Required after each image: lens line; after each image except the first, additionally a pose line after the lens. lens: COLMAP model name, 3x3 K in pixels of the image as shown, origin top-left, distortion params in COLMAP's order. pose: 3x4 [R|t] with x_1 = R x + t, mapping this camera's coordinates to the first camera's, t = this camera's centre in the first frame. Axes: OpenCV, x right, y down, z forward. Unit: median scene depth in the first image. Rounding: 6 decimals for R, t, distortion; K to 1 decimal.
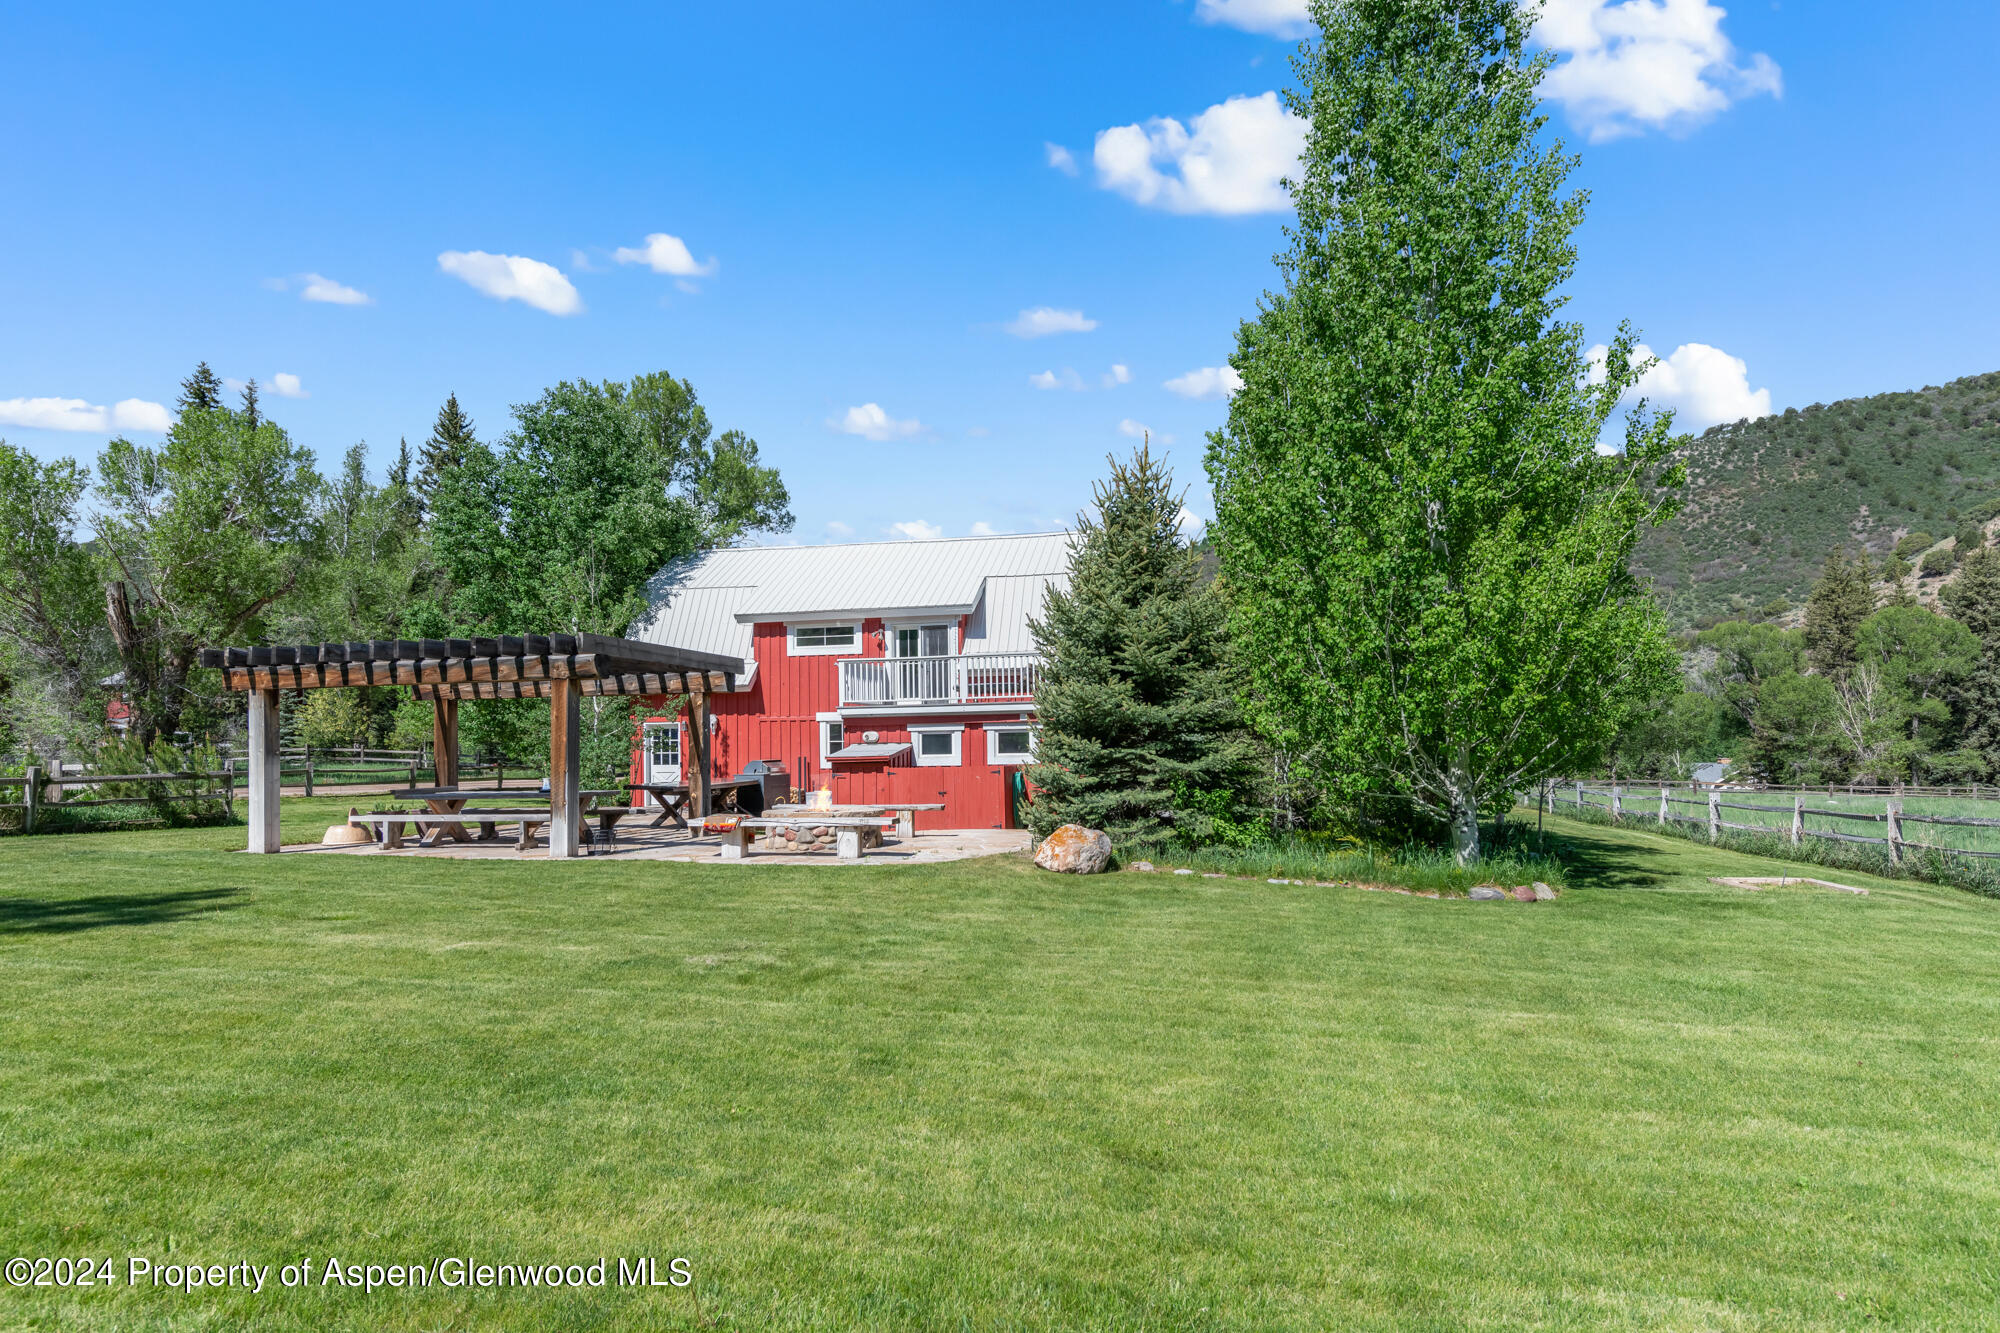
lens RADIAL K [[1106.8, 0, 1011.7], [0, 1106.8, 726.0], [0, 0, 1]] dist [0.035376, -0.013581]
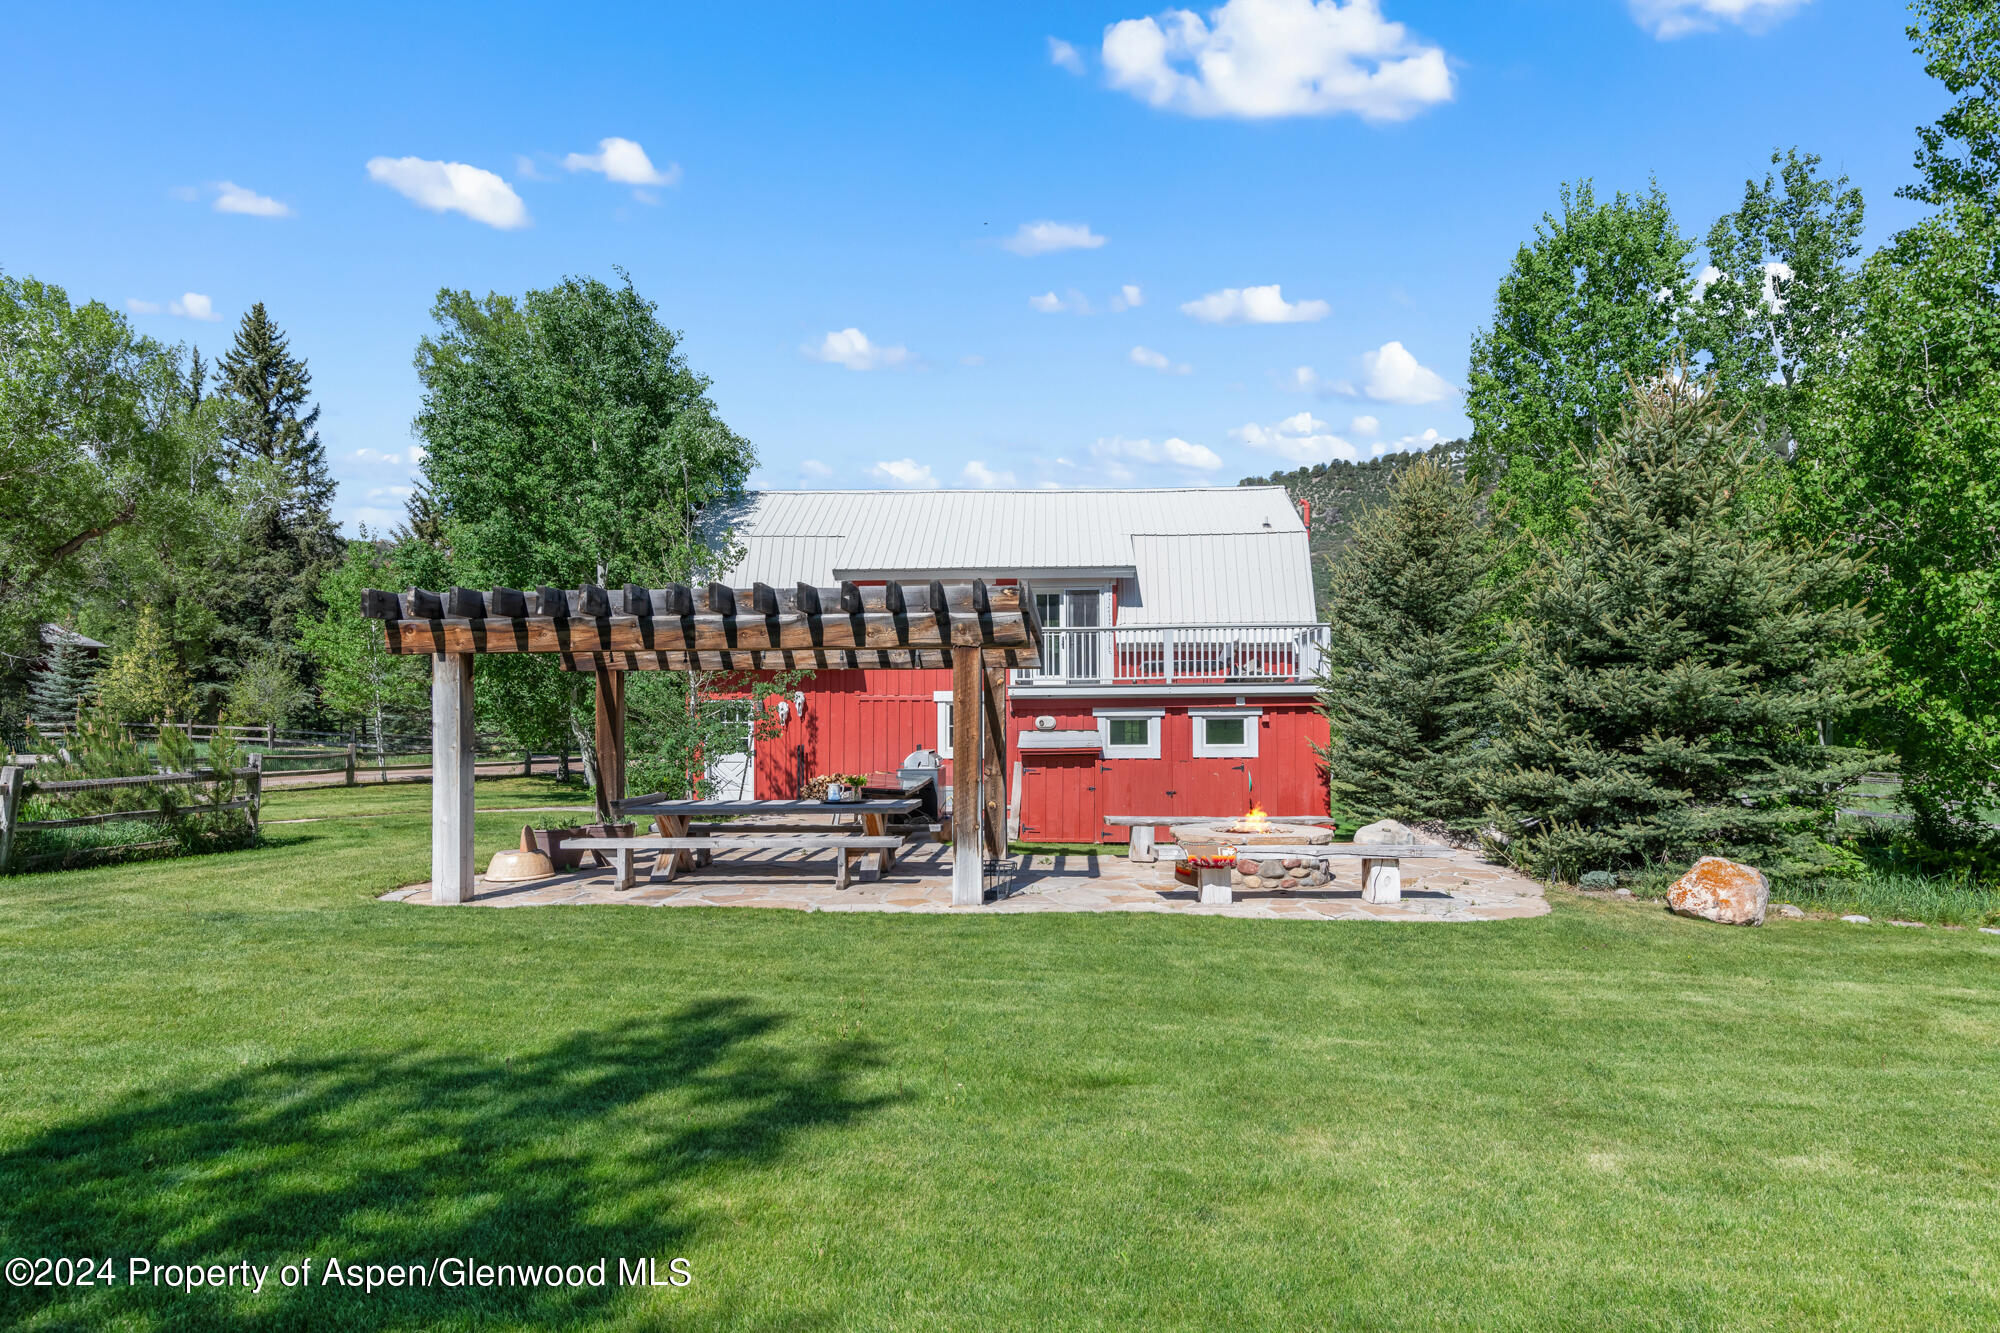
lens RADIAL K [[1117.0, 0, 1007.5], [0, 1117.0, 701.4], [0, 0, 1]] dist [0.020241, -0.000226]
pose [[0.982424, 0.012143, 0.186268, -0.279903], [-0.012220, 0.999925, -0.000737, -0.004505], [-0.186263, -0.001552, 0.982499, 0.171814]]
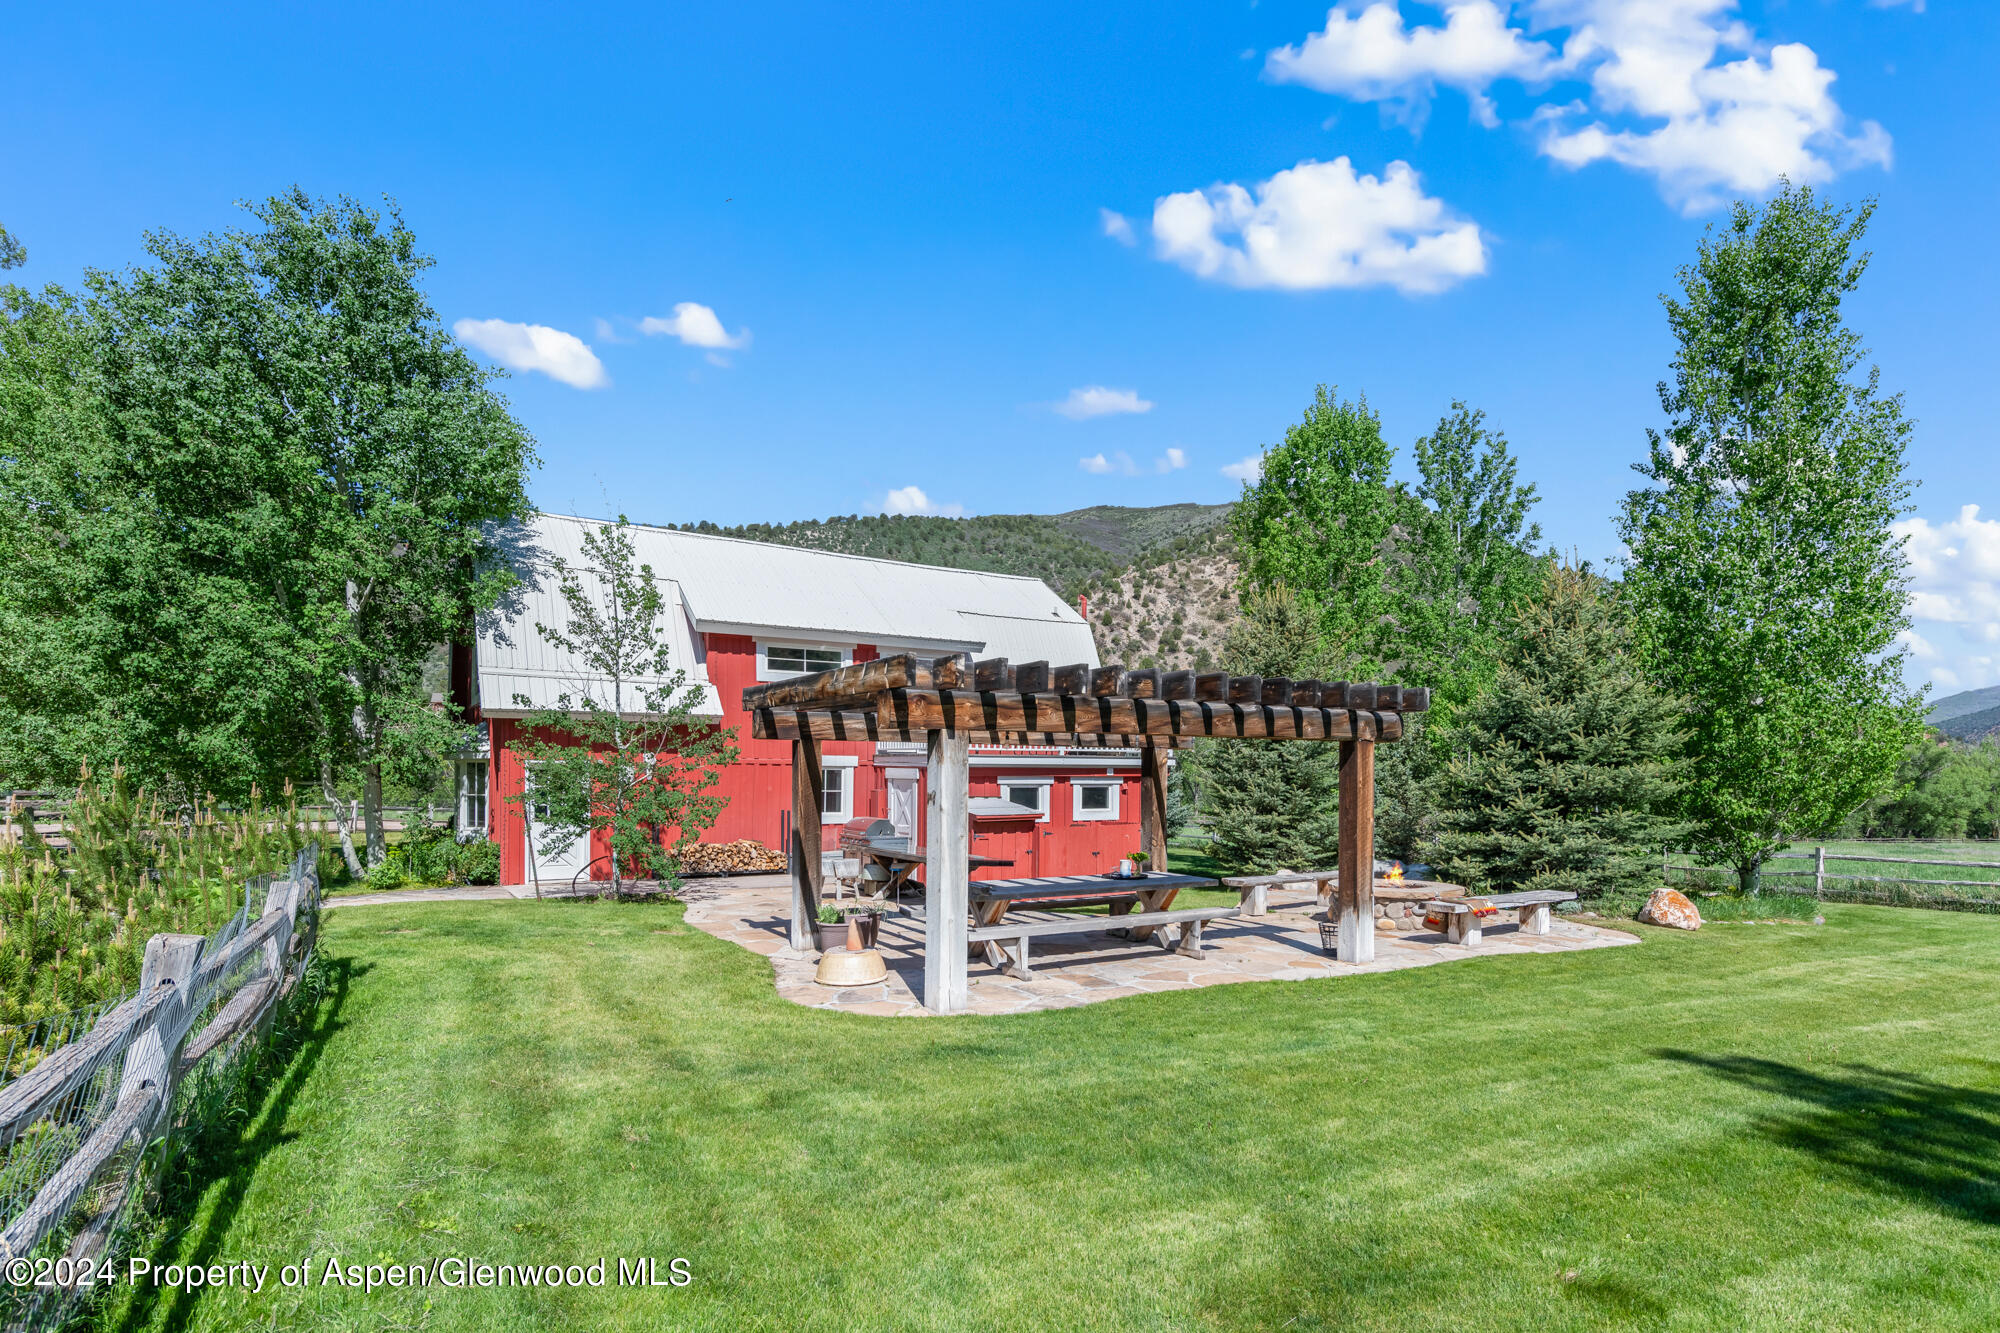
lens RADIAL K [[1067.7, 0, 1025.6], [0, 1067.7, 767.9], [0, 0, 1]] dist [0.034192, -0.000287]
pose [[0.695659, 0.021350, 0.718055, -0.620651], [-0.031320, 0.999509, 0.000625, -0.008401], [-0.717690, -0.022924, 0.695986, 0.348503]]
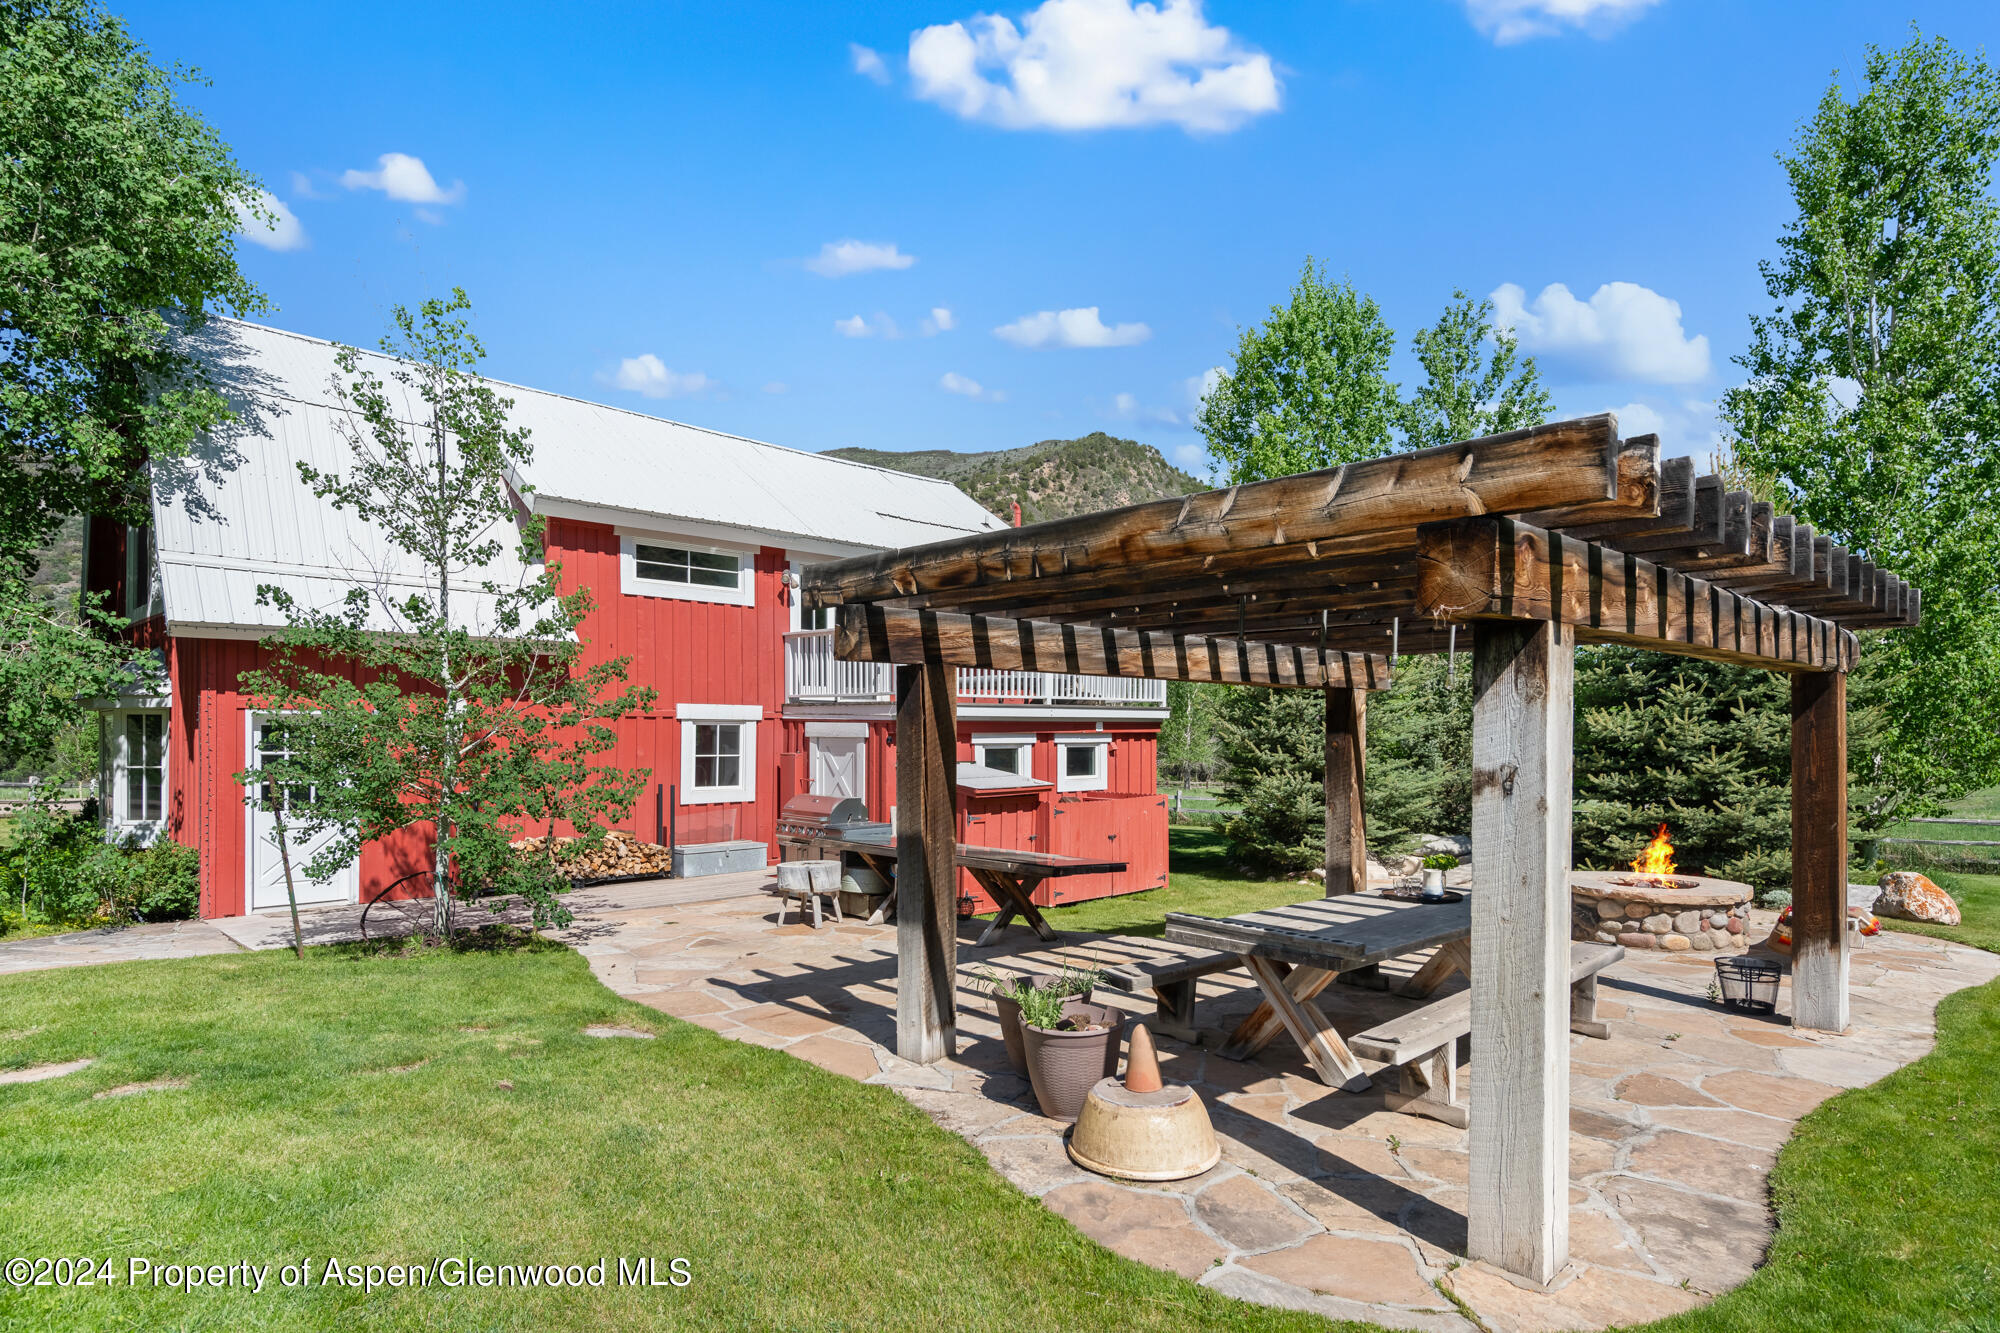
lens RADIAL K [[1106.8, 0, 1011.7], [0, 1106.8, 726.0], [0, 0, 1]] dist [0.035376, -0.013581]
pose [[0.520602, 0.018795, 0.853593, -0.565407], [-0.027999, 0.999596, -0.004933, -0.002780], [-0.853340, -0.021332, 0.520918, 0.577982]]
